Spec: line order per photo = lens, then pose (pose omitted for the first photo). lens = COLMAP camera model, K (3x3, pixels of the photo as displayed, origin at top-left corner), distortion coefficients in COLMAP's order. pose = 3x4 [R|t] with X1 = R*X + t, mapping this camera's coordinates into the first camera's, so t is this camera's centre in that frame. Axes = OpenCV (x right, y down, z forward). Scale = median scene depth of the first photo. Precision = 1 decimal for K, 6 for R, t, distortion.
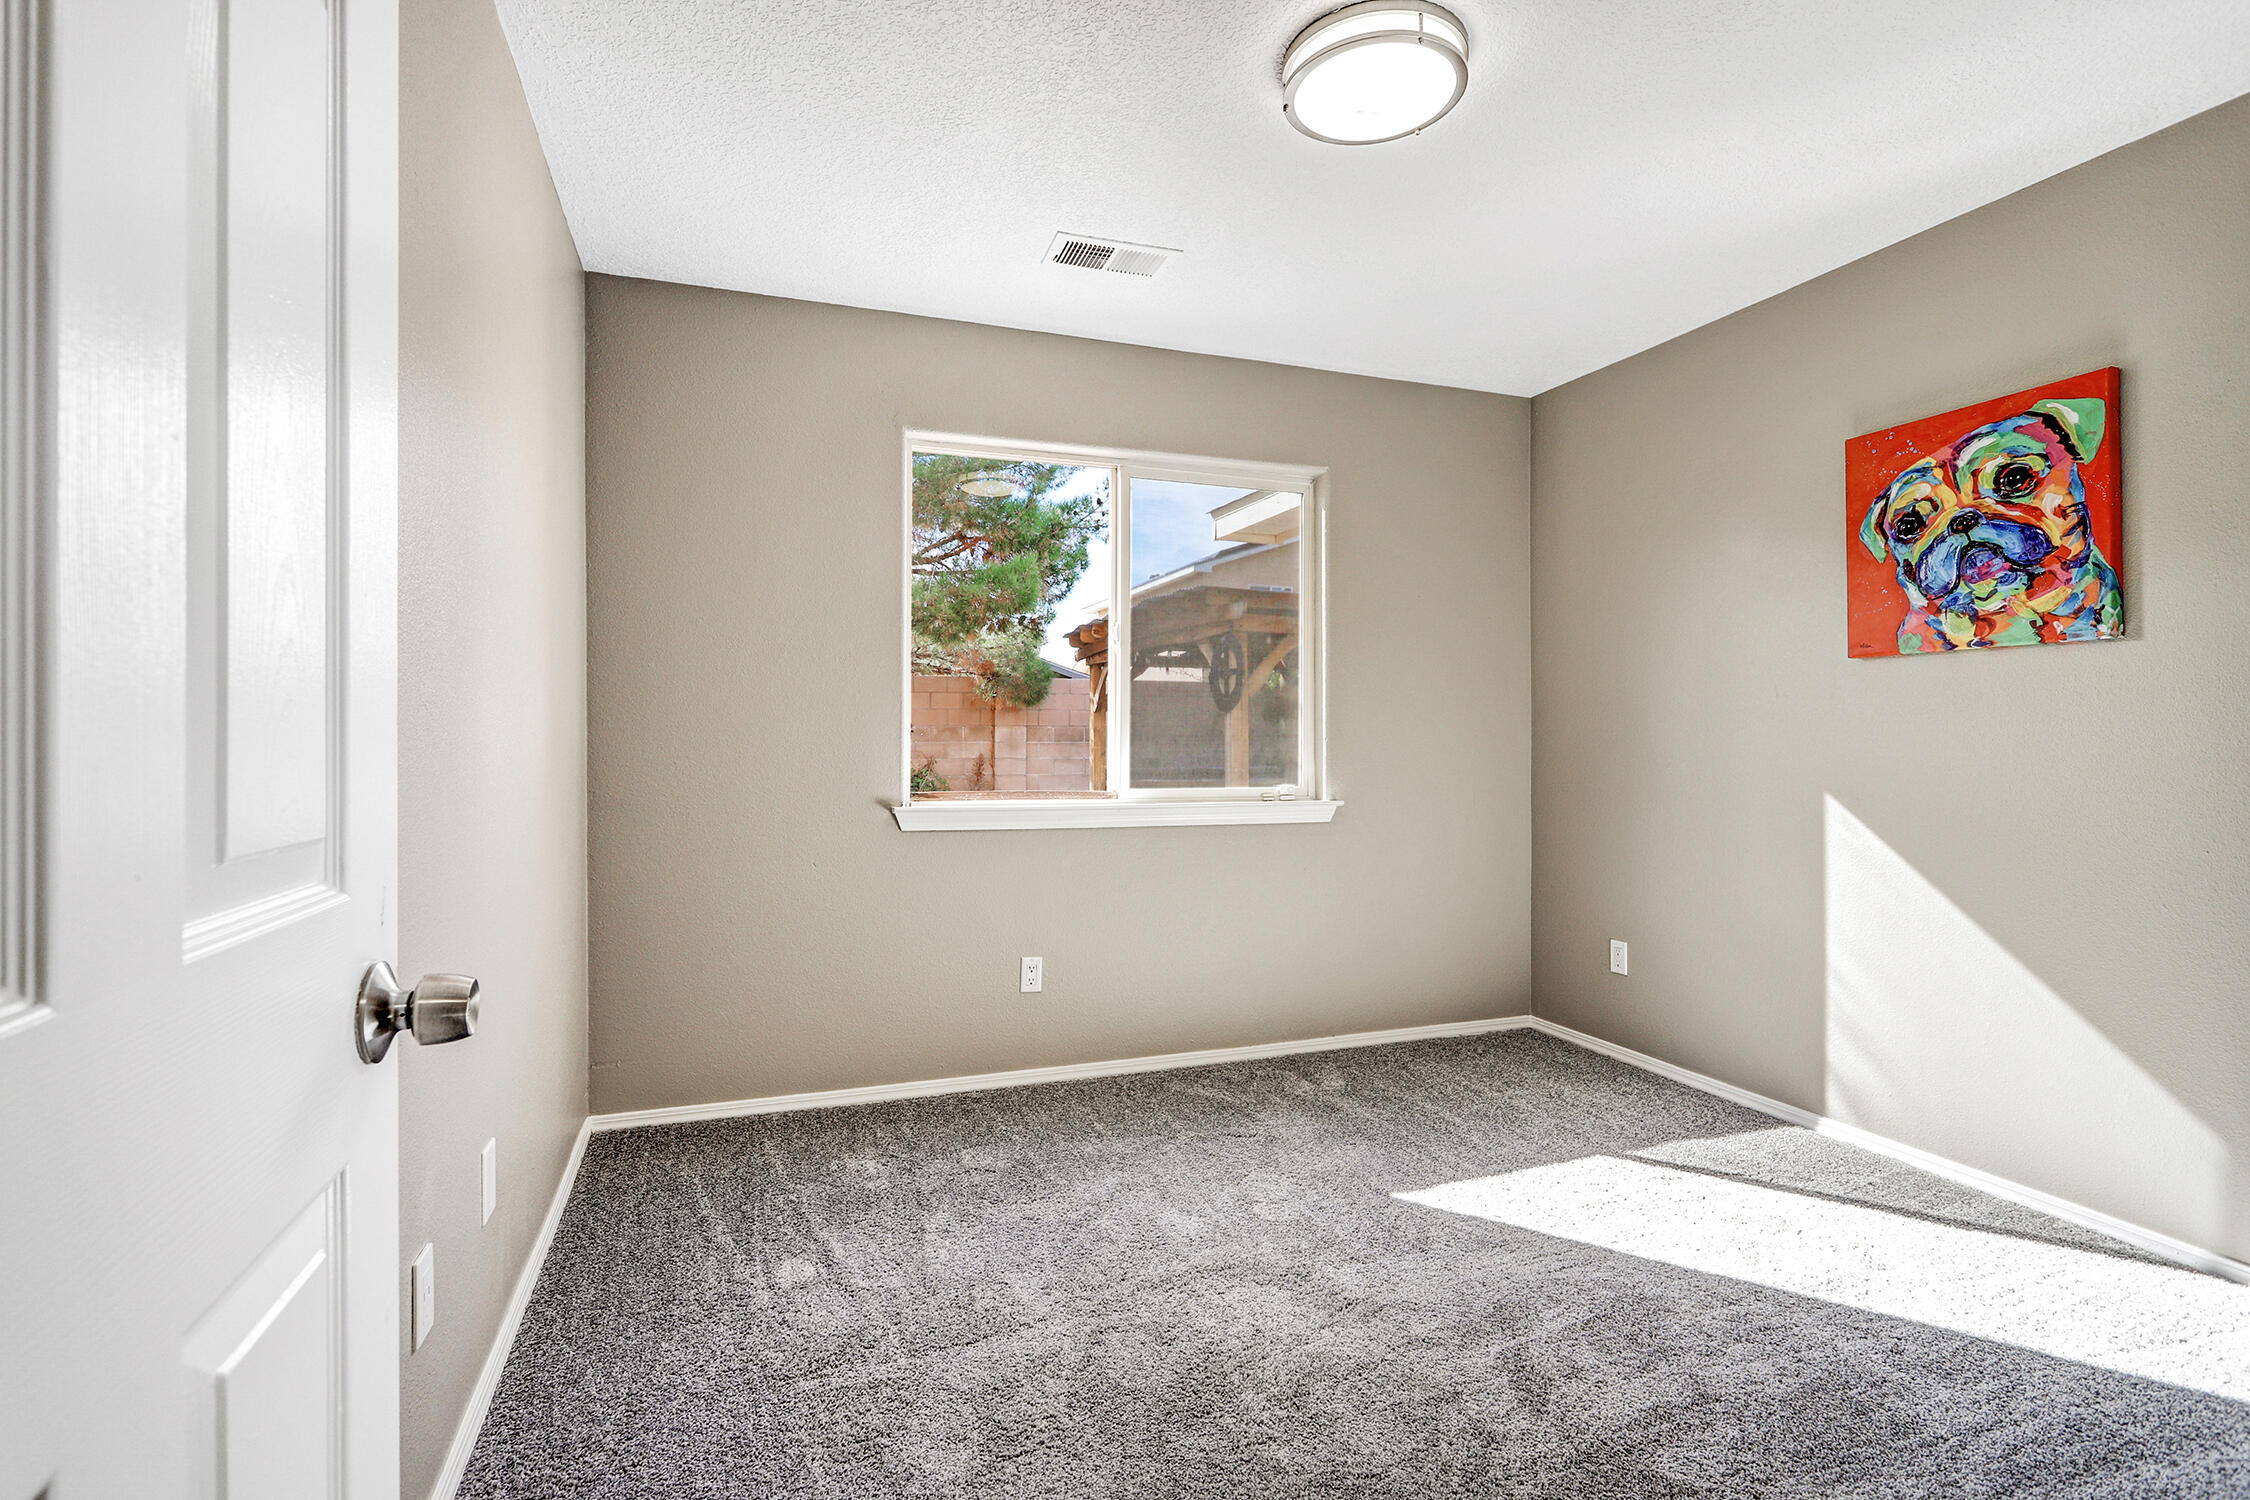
lens RADIAL K [[1086.4, 0, 1124.3], [0, 1086.4, 744.9], [0, 0, 1]] dist [0.002254, 0.000322]
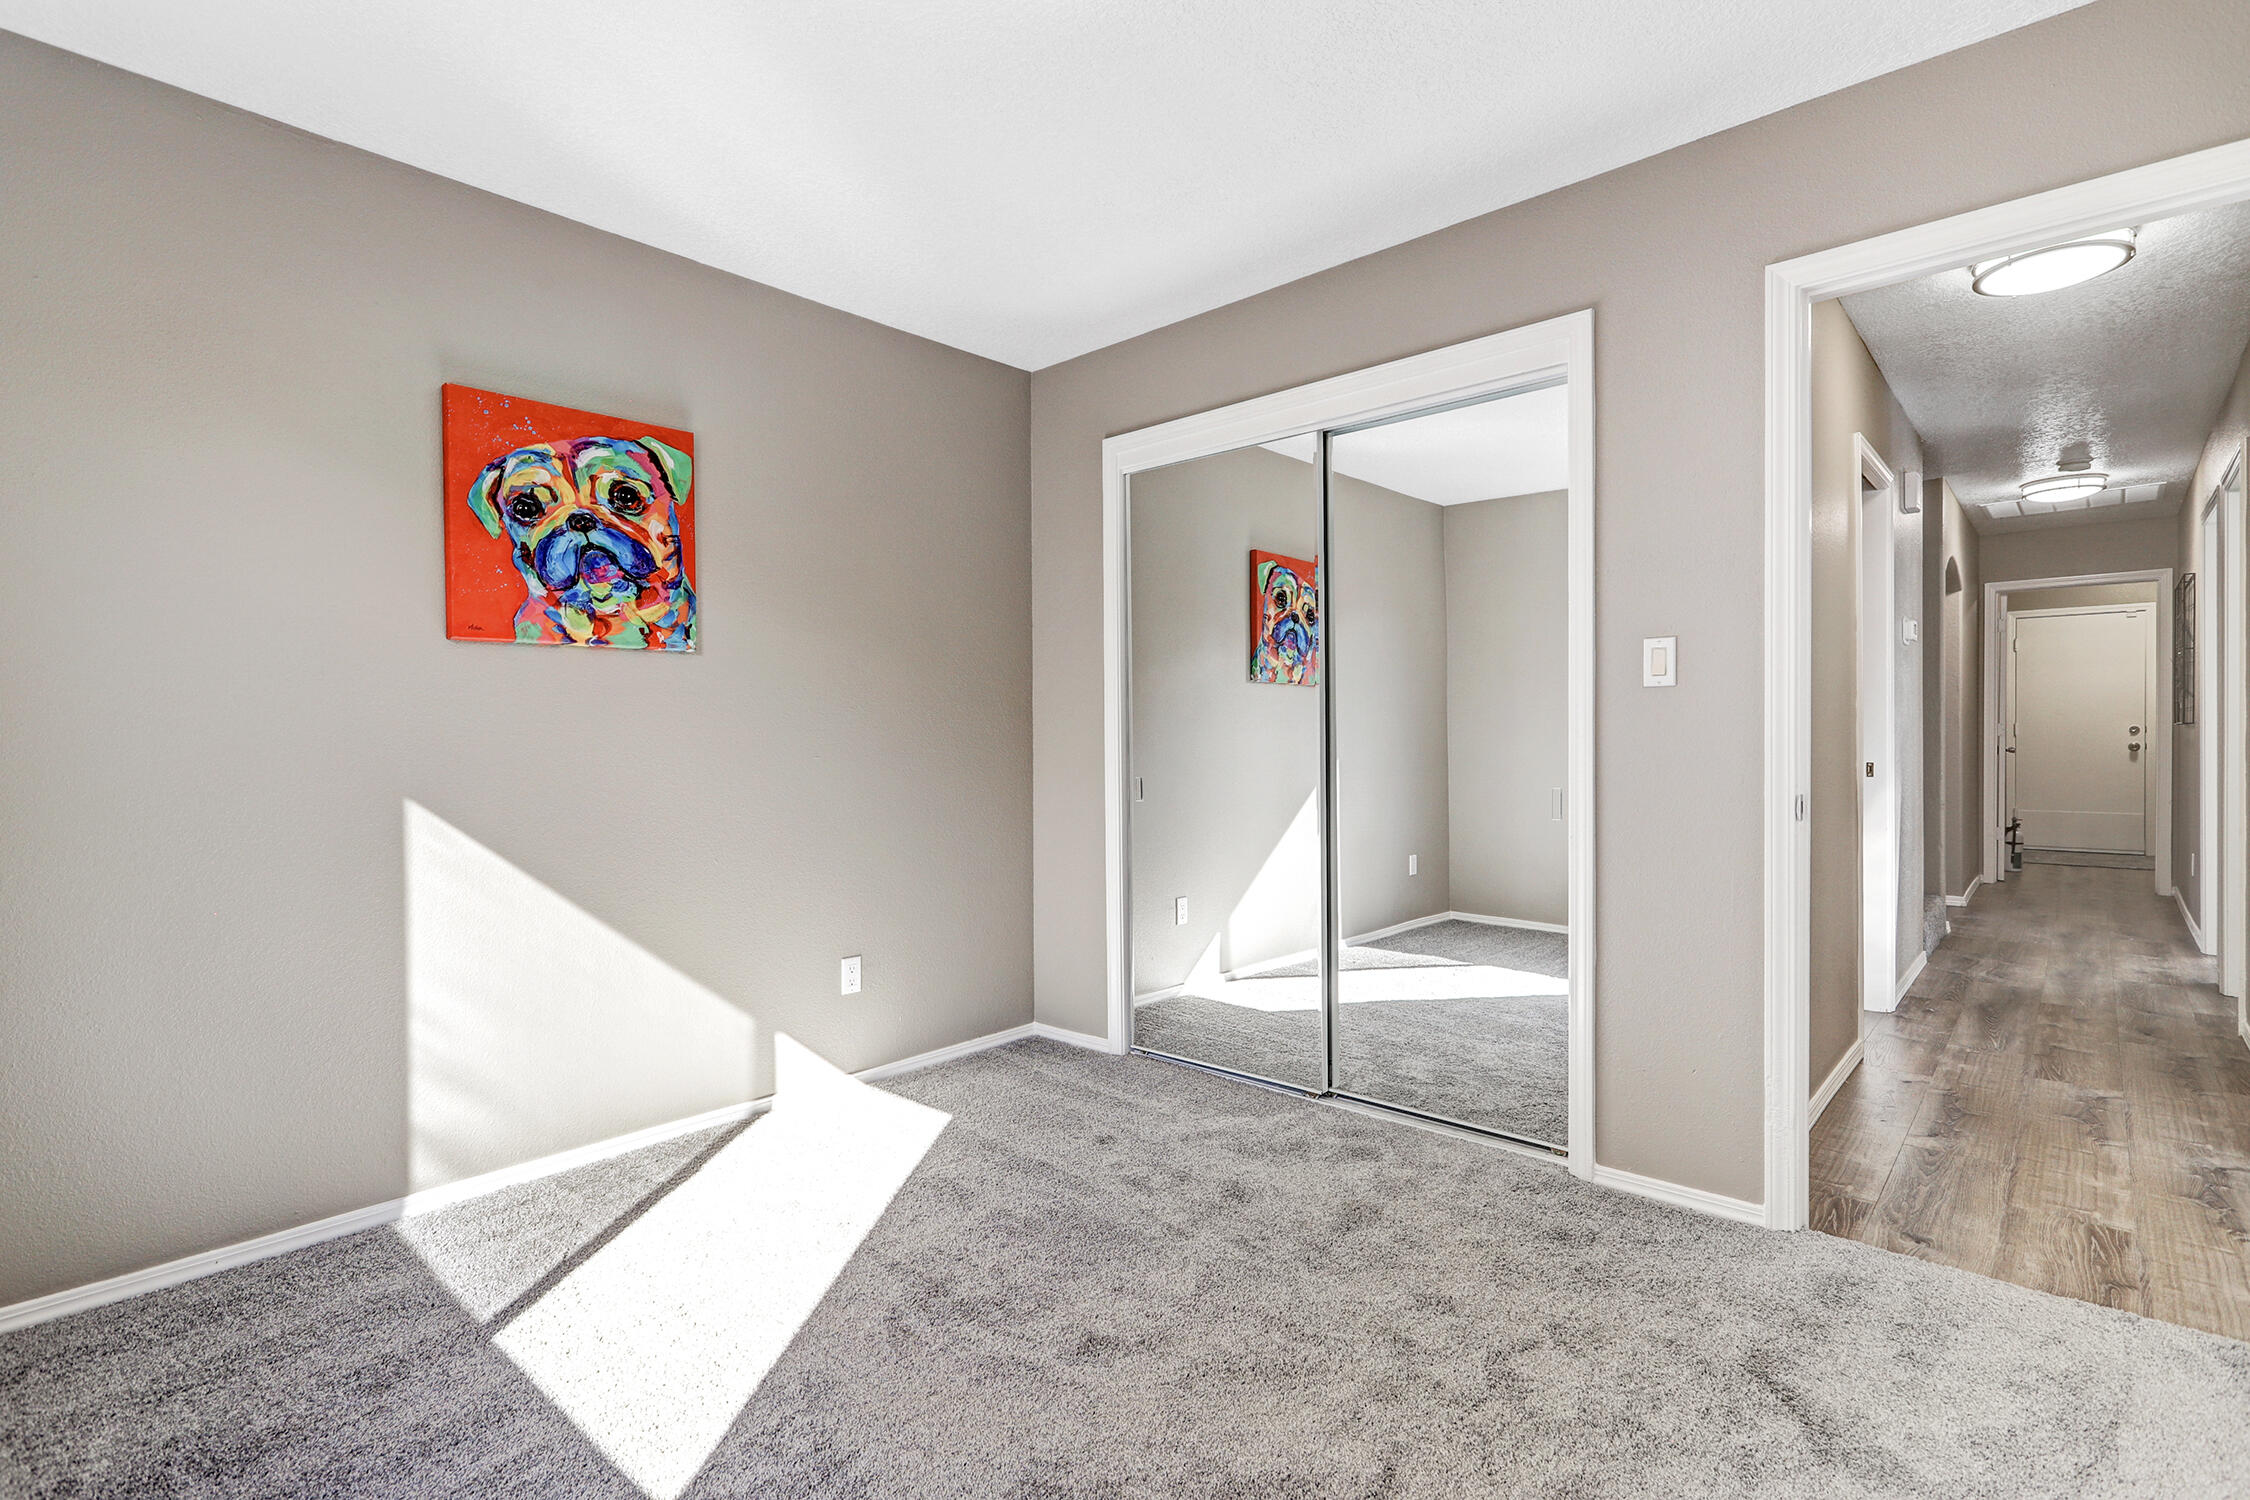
lens RADIAL K [[1086.4, 0, 1125.0], [0, 1086.4, 739.3], [0, 0, 1]] dist [0.002254, 0.000322]
pose [[-0.479607, -0.005184, 0.877468, -0.380717], [0.006848, 0.999930, 0.009650, -0.005679], [-0.877457, 0.010637, -0.479538, 1.052594]]
